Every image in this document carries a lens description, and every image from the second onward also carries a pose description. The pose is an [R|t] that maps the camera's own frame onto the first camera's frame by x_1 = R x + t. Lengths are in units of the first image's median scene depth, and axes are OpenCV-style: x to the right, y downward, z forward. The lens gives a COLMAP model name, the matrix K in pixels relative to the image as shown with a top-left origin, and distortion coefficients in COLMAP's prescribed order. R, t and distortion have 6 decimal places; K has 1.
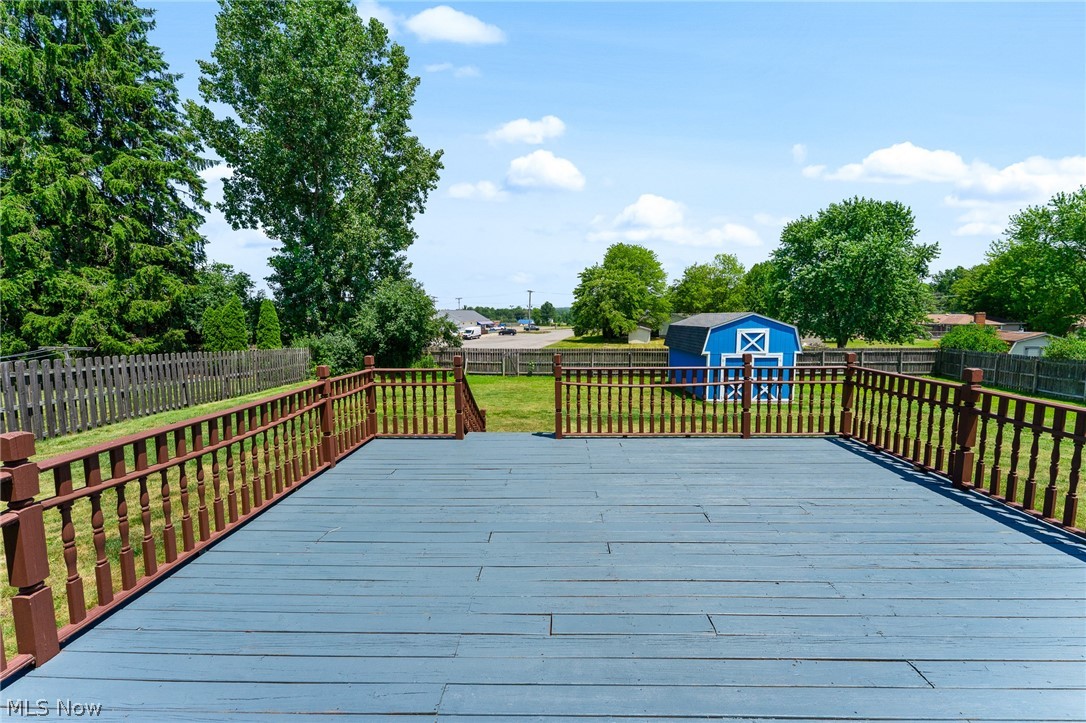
lens RADIAL K [[438.0, 0, 544.6], [0, 438.0, 368.3], [0, 0, 1]] dist [0.002858, -0.001377]
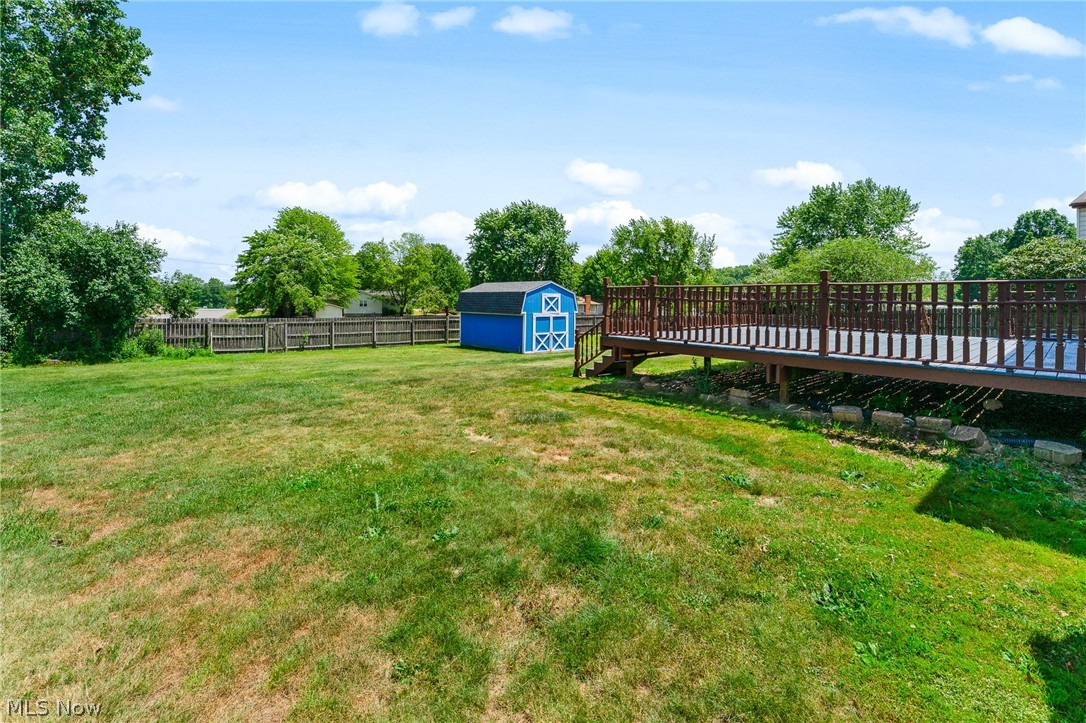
lens RADIAL K [[479.6, 0, 551.5], [0, 479.6, 298.4], [0, 0, 1]] dist [0.012012, 0.000181]
pose [[0.725678, 0.015734, 0.687855, -0.191271], [0.065379, 0.993638, -0.091702, 0.020365], [-0.684921, 0.111517, 0.720032, -0.002526]]
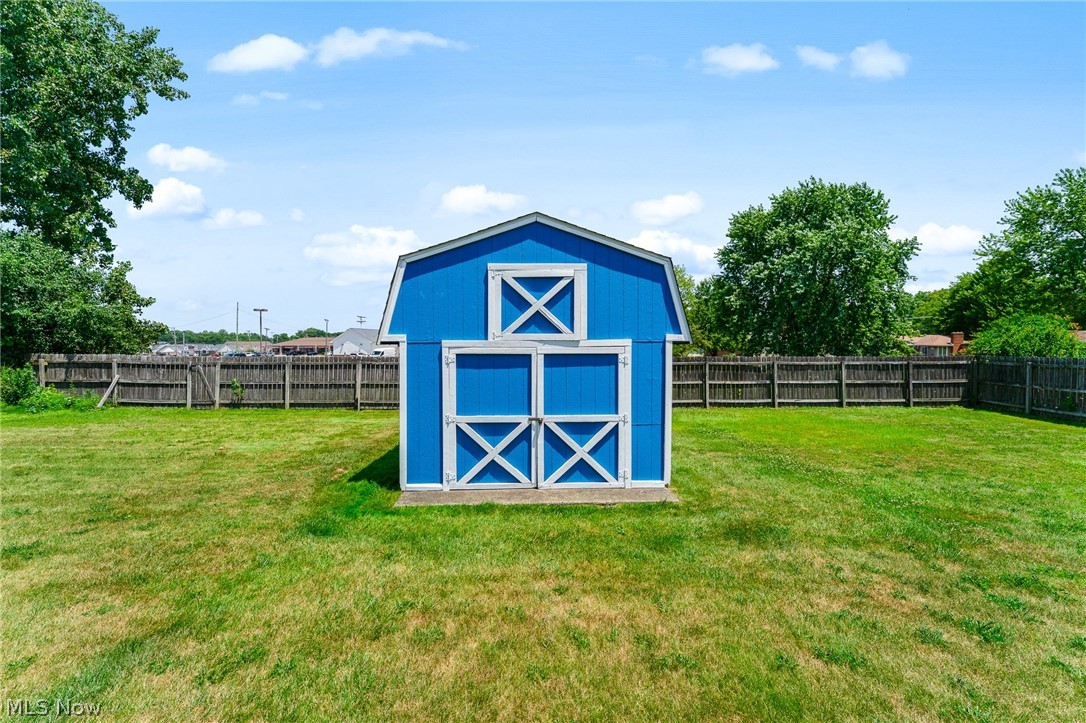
lens RADIAL K [[438.0, 0, 540.5], [0, 438.0, 359.3], [0, 0, 1]] dist [0.002858, -0.001377]
pose [[0.998800, 0.003738, 0.048829, 0.181914], [0.000476, 0.996294, -0.086009, 0.003215], [-0.048970, 0.085929, 0.995097, 0.268616]]
